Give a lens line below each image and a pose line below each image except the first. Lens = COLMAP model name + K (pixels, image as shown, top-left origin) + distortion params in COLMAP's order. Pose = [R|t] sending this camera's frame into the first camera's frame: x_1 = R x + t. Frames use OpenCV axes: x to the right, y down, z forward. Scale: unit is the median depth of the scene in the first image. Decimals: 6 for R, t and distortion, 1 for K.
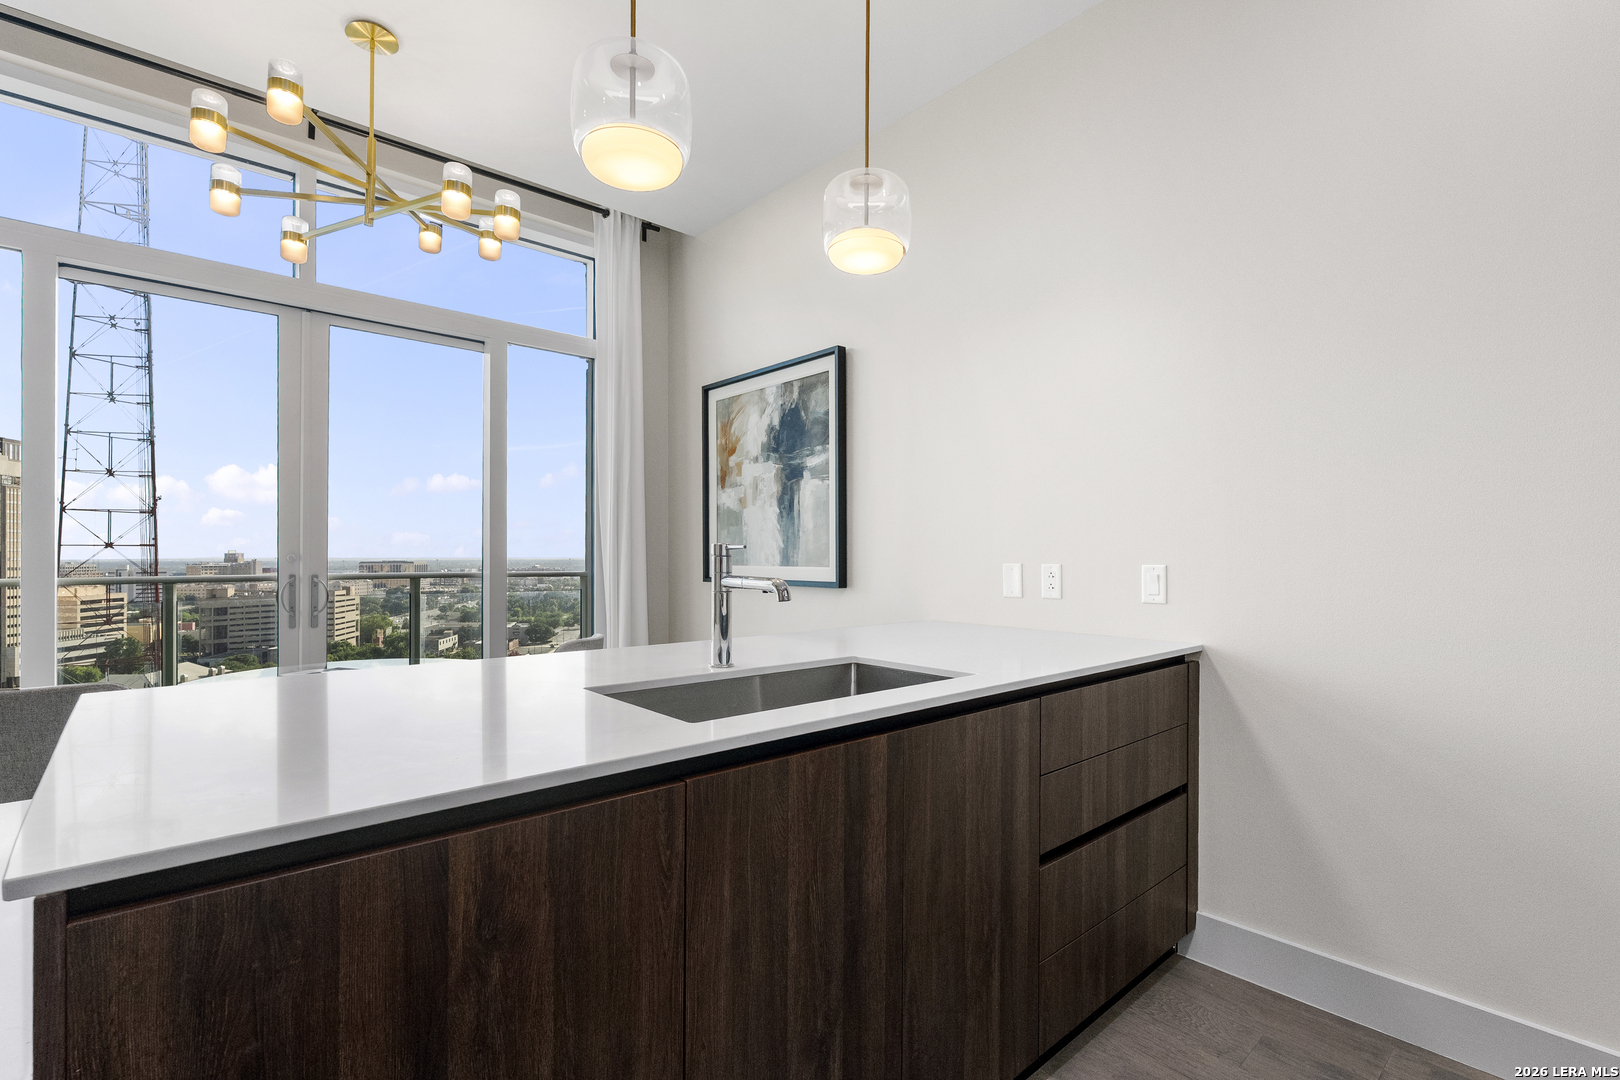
lens RADIAL K [[722.3, 0, 822.0], [0, 722.3, 556.1], [0, 0, 1]] dist [-0.005542, 0.002345]
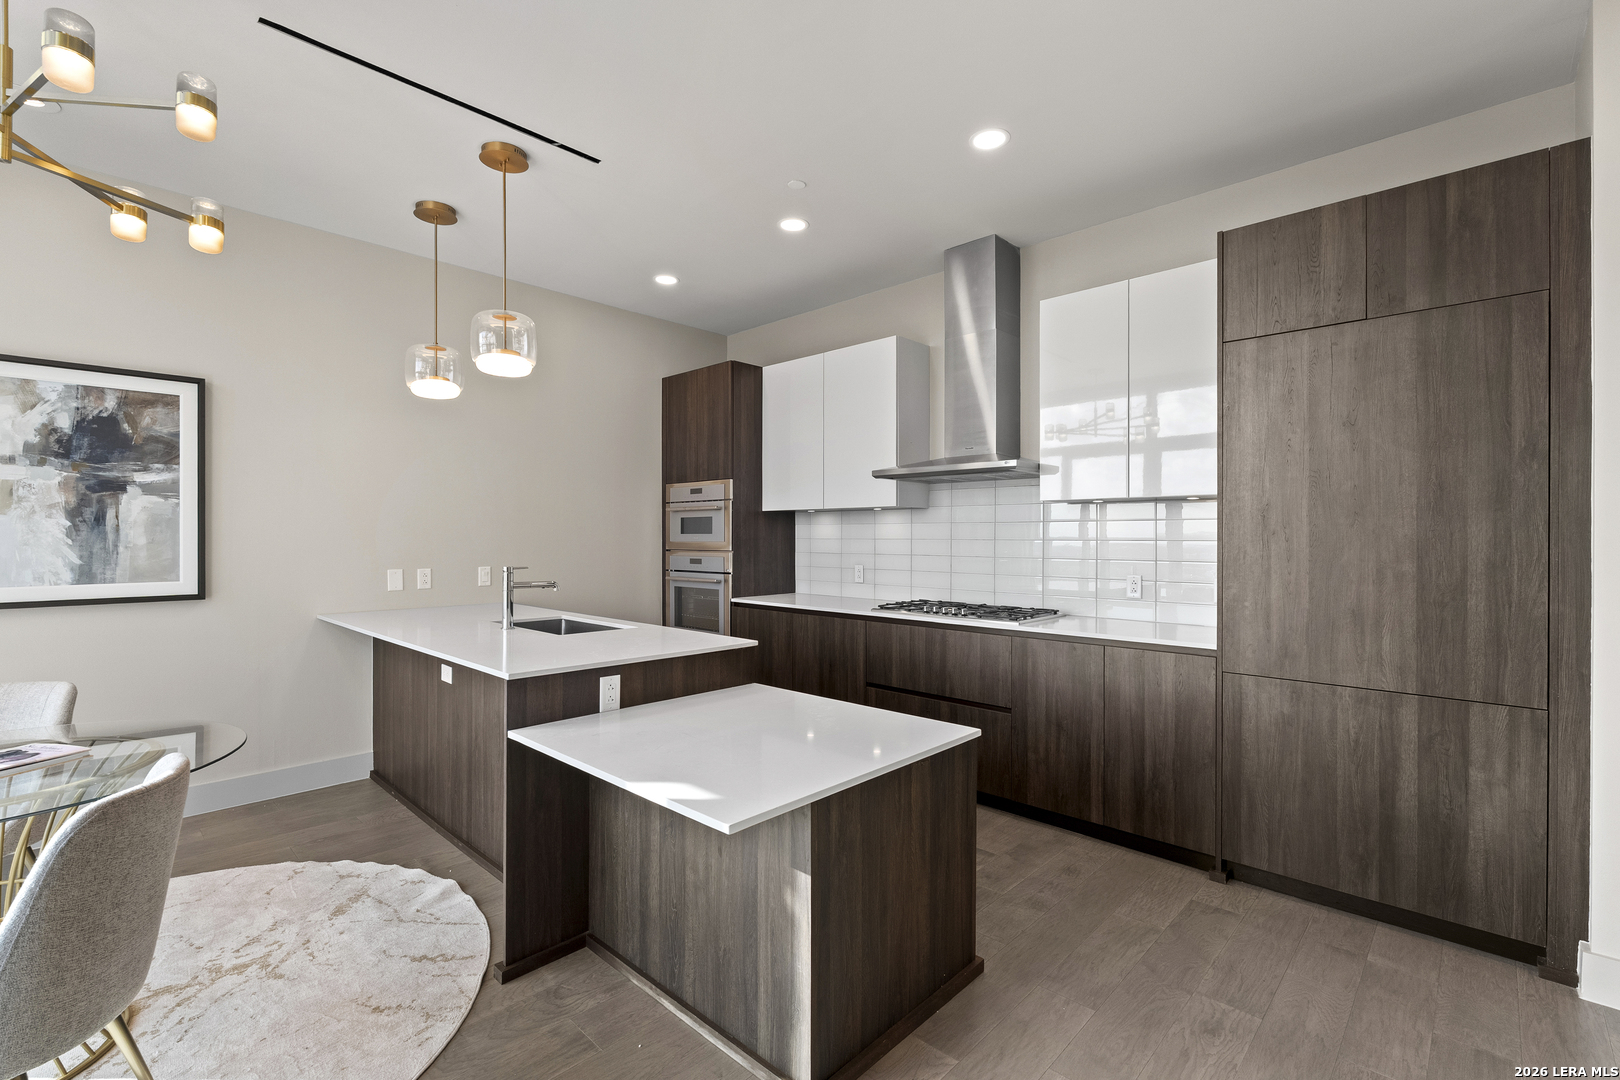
lens RADIAL K [[722.3, 0, 810.8], [0, 722.3, 533.6], [0, 0, 1]] dist [-0.005542, 0.002345]
pose [[-0.069095, 0.003322, 0.997605, -1.029358], [-0.000052, 0.999994, -0.003334, -0.047781], [-0.997610, -0.000282, -0.069094, 0.139127]]
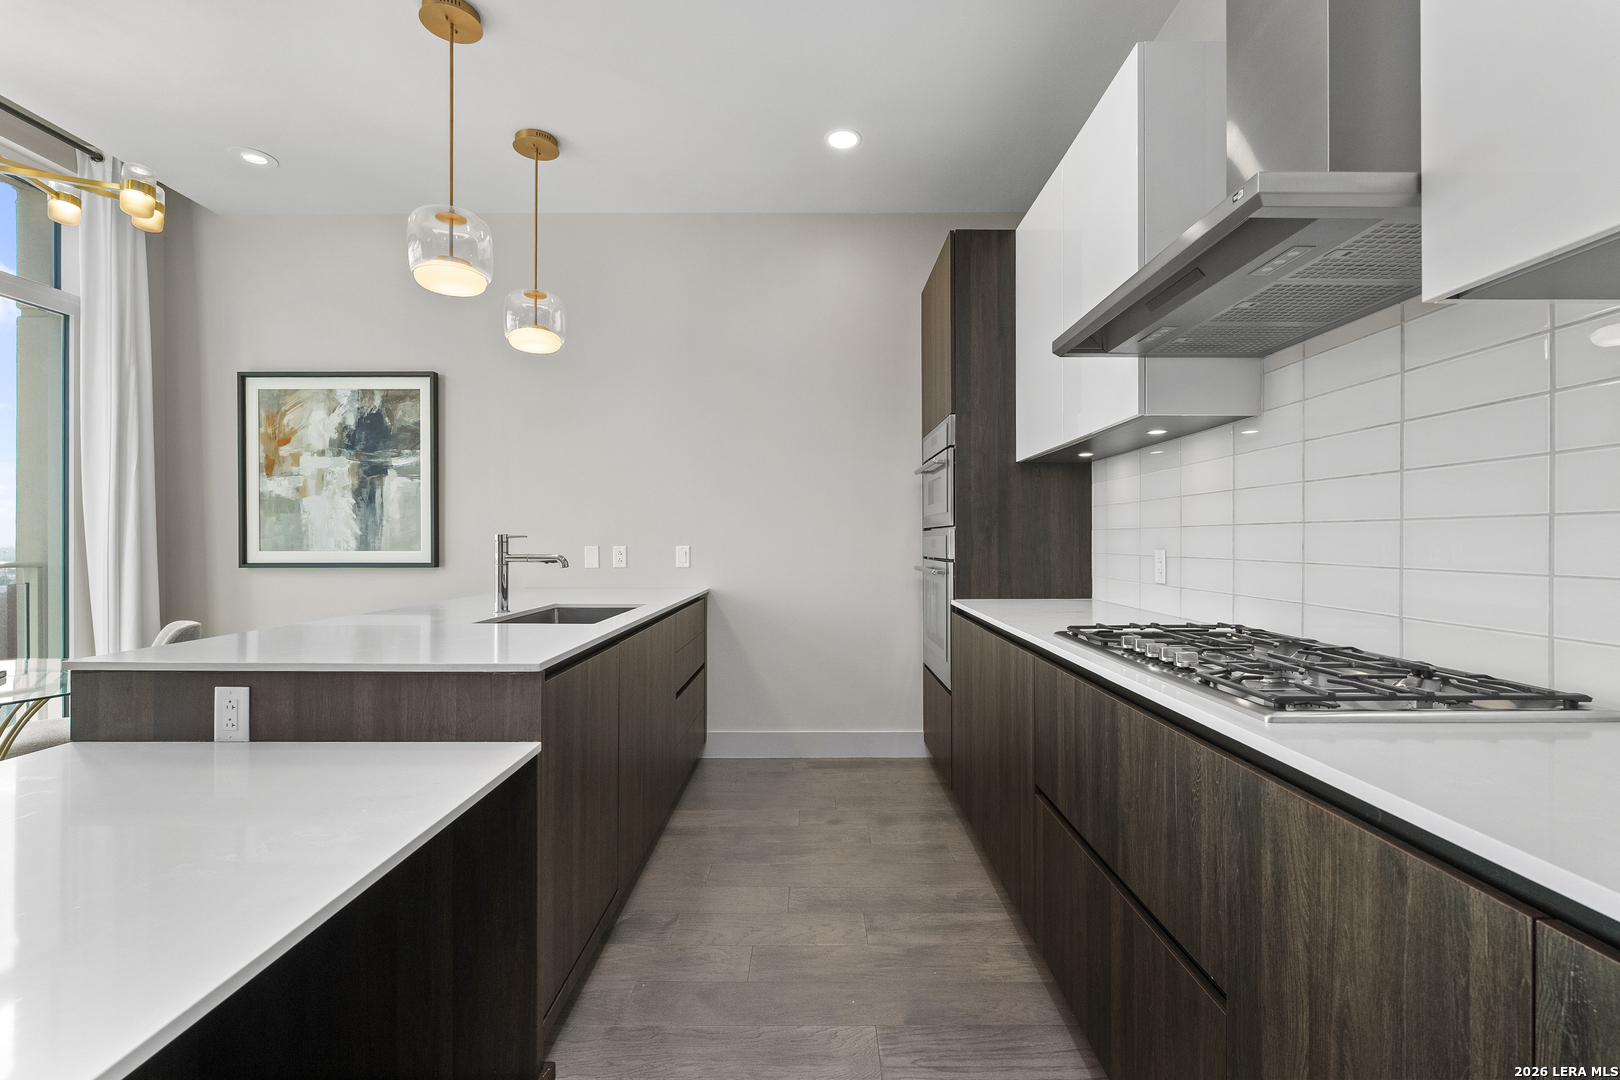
lens RADIAL K [[722.3, 0, 800.4], [0, 722.3, 536.1], [0, 0, 1]] dist [-0.005542, 0.002345]
pose [[0.679957, 0.001124, 0.733251, -0.413161], [0.002757, 0.999988, -0.004090, -0.002942], [-0.733246, 0.004803, 0.679946, -0.271255]]
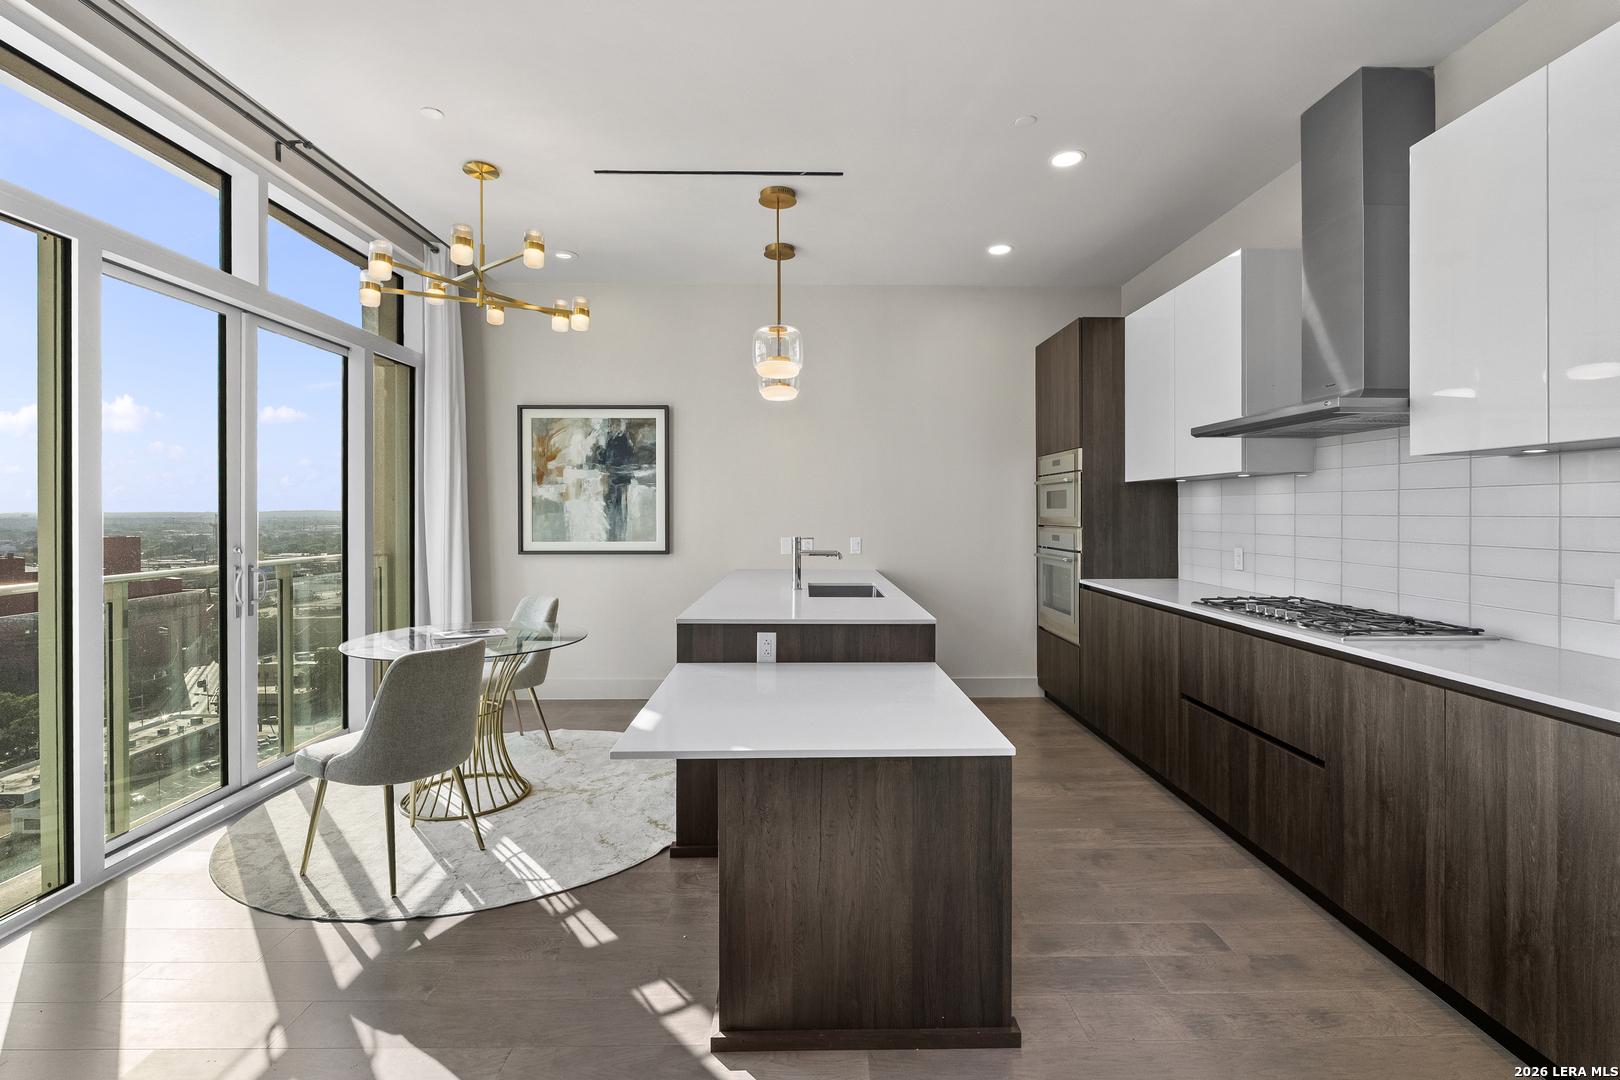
lens RADIAL K [[722.3, 0, 805.7], [0, 722.3, 509.2], [0, 0, 1]] dist [-0.005542, 0.002345]
pose [[0.663989, 0.001585, 0.747741, -0.893948], [0.001286, 0.999994, -0.003261, -0.047128], [-0.747741, 0.003127, 0.663983, -0.281990]]
